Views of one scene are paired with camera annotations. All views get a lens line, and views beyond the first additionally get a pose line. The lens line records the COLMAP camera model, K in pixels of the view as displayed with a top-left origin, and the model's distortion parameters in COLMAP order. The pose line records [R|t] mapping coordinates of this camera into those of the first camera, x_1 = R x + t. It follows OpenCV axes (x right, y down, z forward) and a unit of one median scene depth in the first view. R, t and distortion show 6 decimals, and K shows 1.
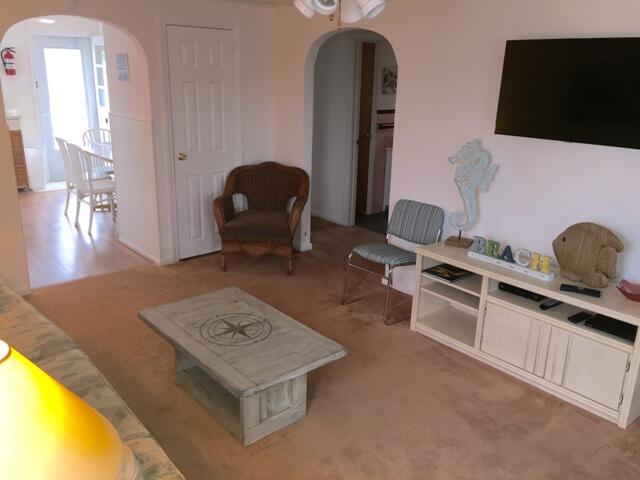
lens RADIAL K [[548.4, 0, 317.7], [0, 548.4, 238.3], [0, 0, 1]] dist [0.016606, -0.045782]
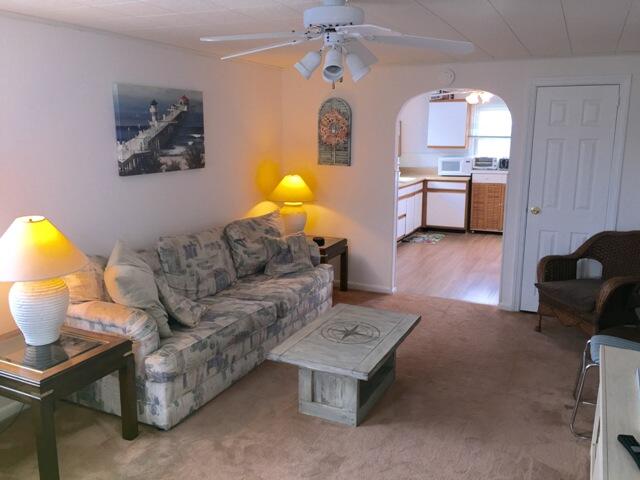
lens RADIAL K [[548.4, 0, 316.6], [0, 548.4, 240.1], [0, 0, 1]] dist [0.016606, -0.045782]
pose [[0.384797, 0.157088, -0.909535, 0.559419], [-0.257492, 0.964559, 0.057655, -0.052547], [0.886357, 0.212013, 0.411608, 0.240572]]
